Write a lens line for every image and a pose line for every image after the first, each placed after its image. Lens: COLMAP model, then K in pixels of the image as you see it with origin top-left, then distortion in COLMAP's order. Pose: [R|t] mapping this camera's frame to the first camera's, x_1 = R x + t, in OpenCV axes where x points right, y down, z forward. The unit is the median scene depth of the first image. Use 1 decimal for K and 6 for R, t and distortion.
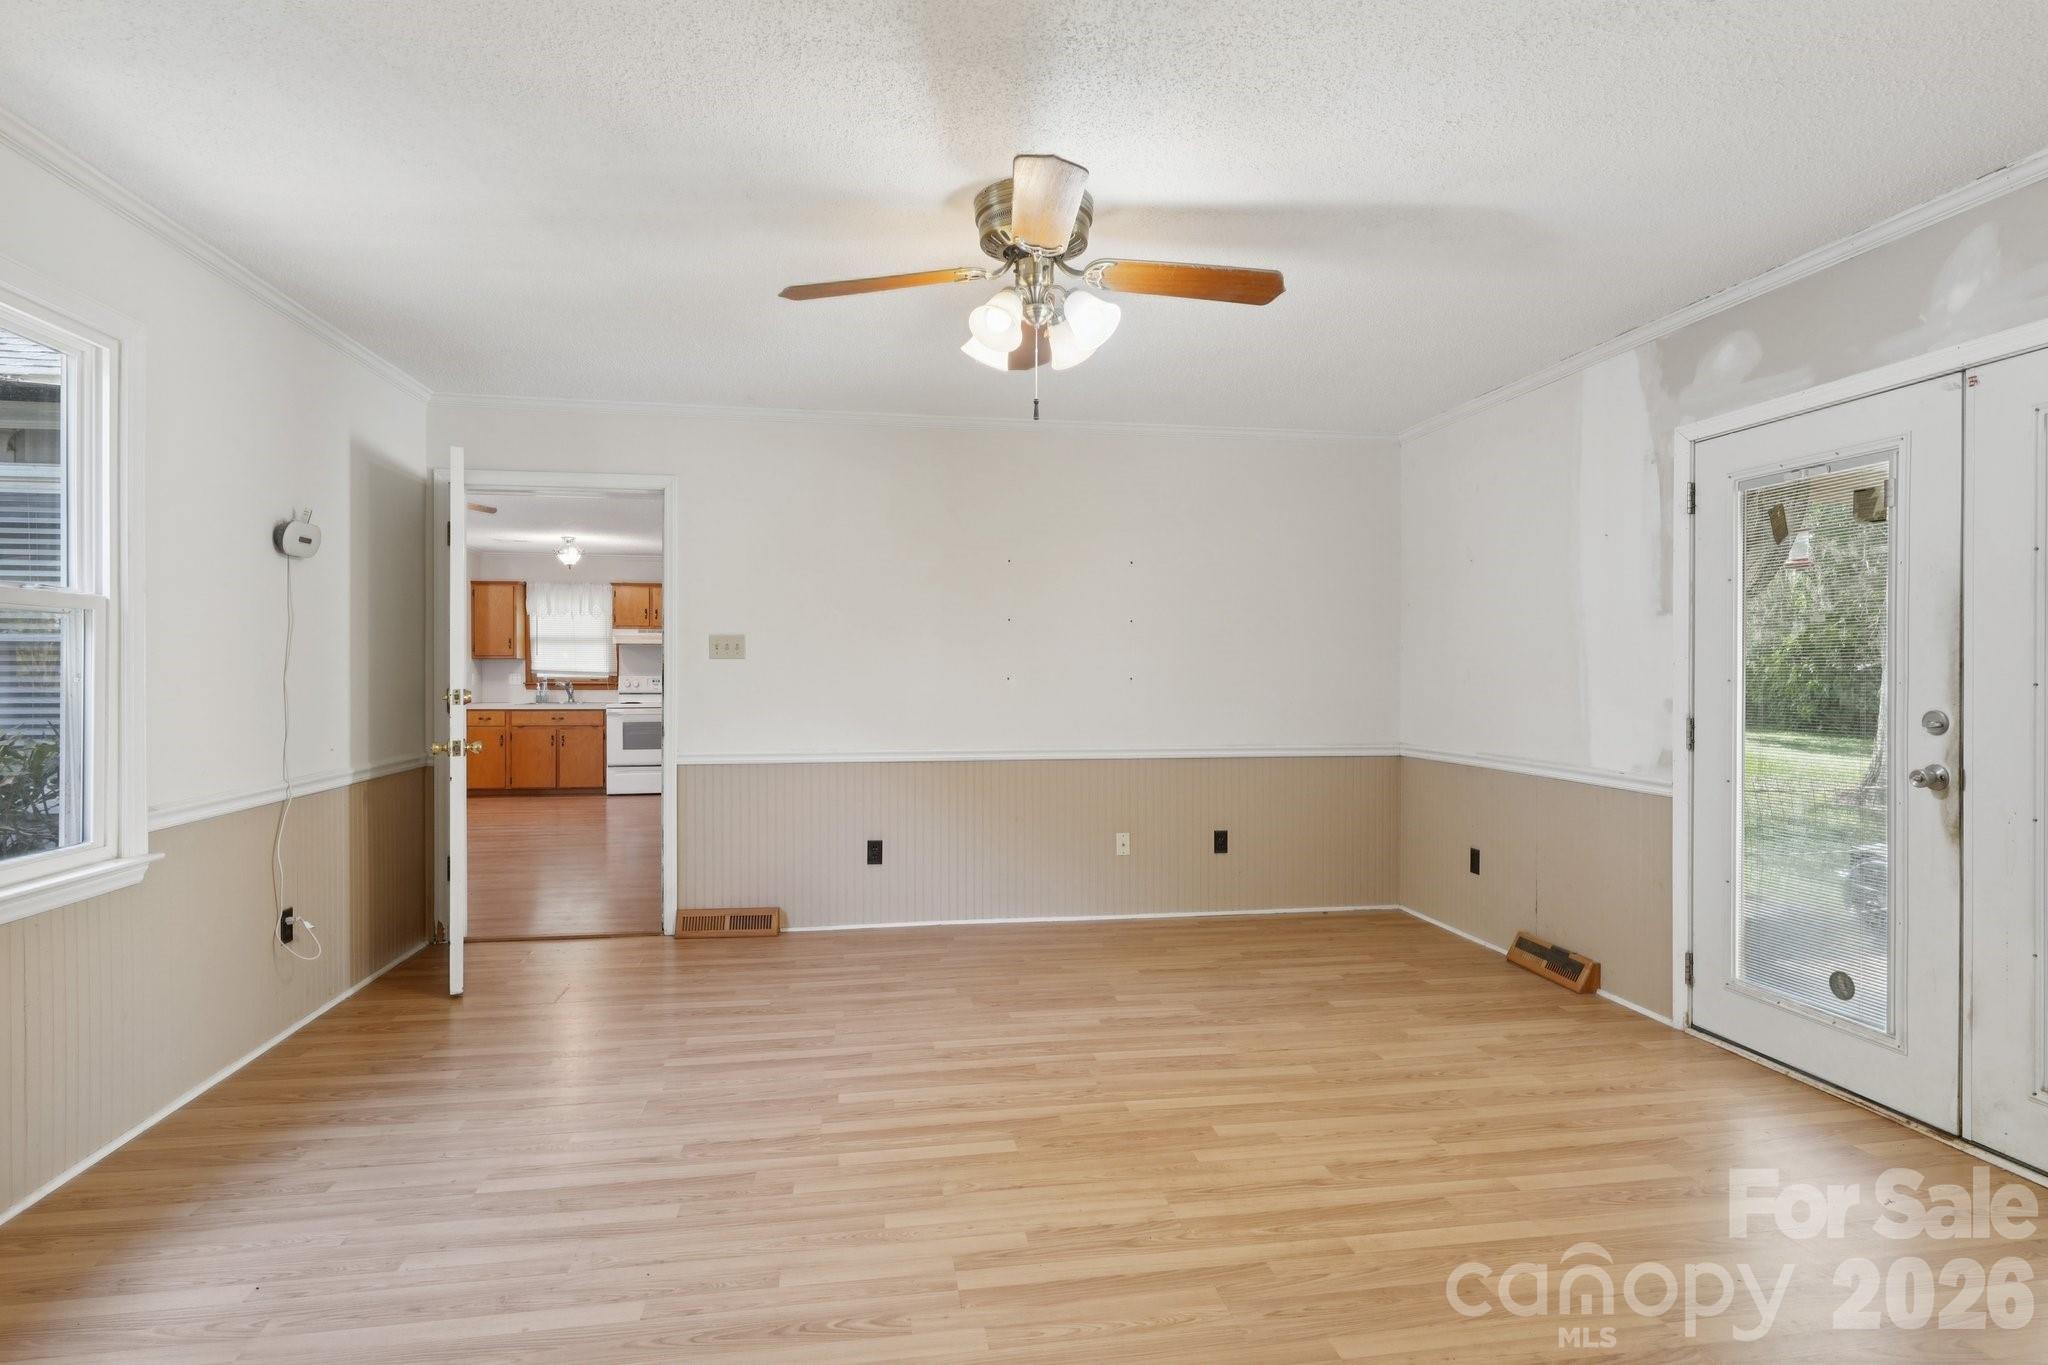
lens RADIAL K [[1067.4, 0, 1029.6], [0, 1067.4, 669.9], [0, 0, 1]] dist [0.002595, 0.001608]
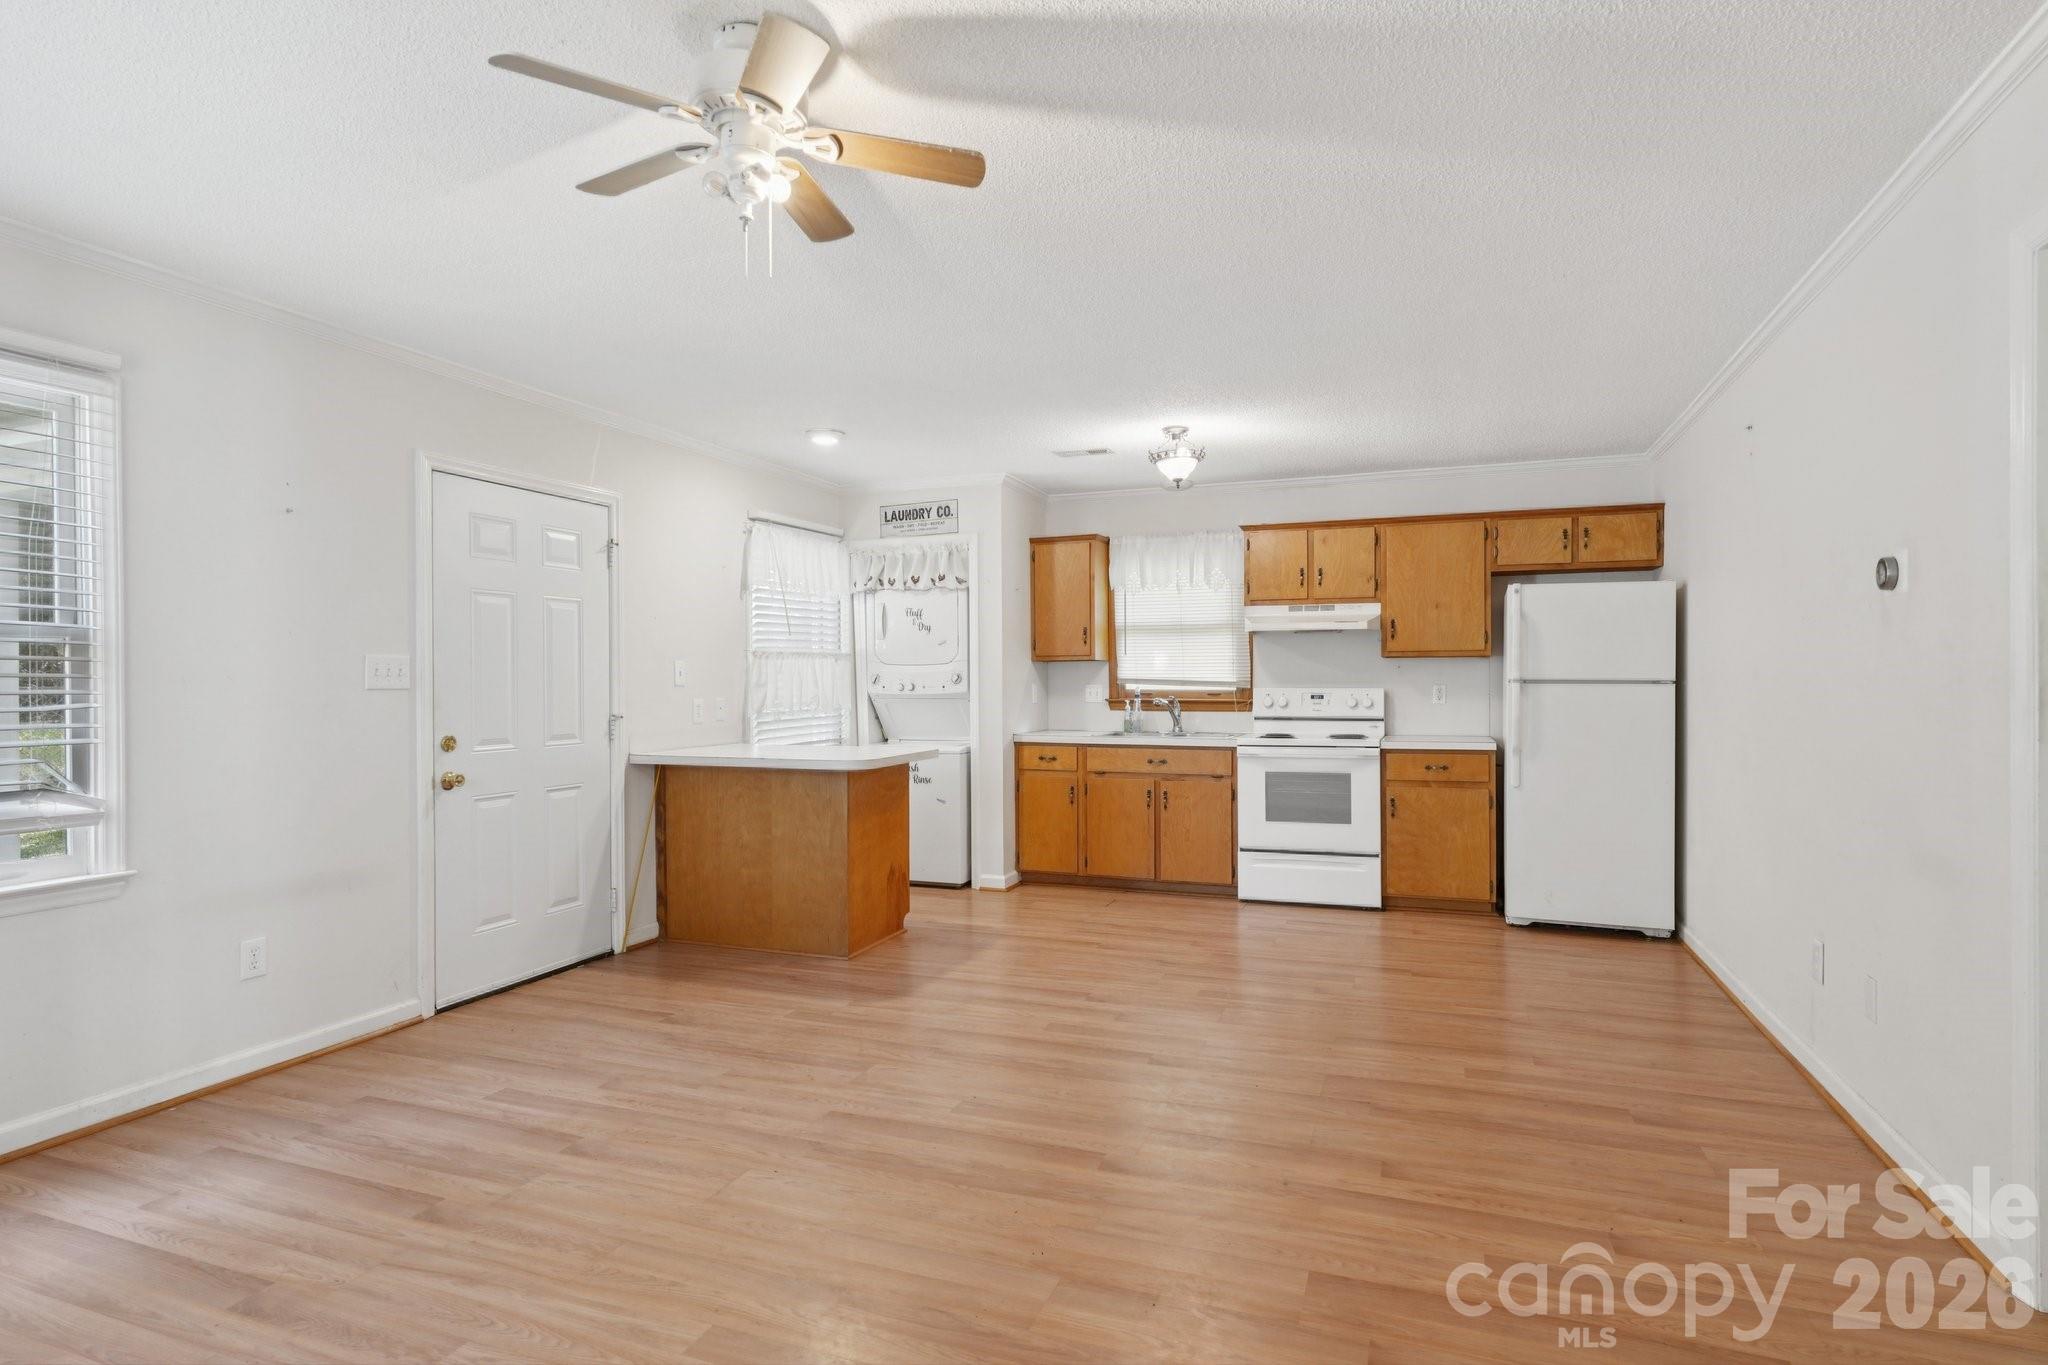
lens RADIAL K [[1067.4, 0, 1022.2], [0, 1067.4, 681.3], [0, 0, 1]] dist [0.002595, 0.001608]
pose [[0.859216, -0.003861, -0.511598, -0.219551], [0.004491, 0.999990, -0.000004, 0.001636], [0.511593, -0.002294, 0.859225, 0.489758]]
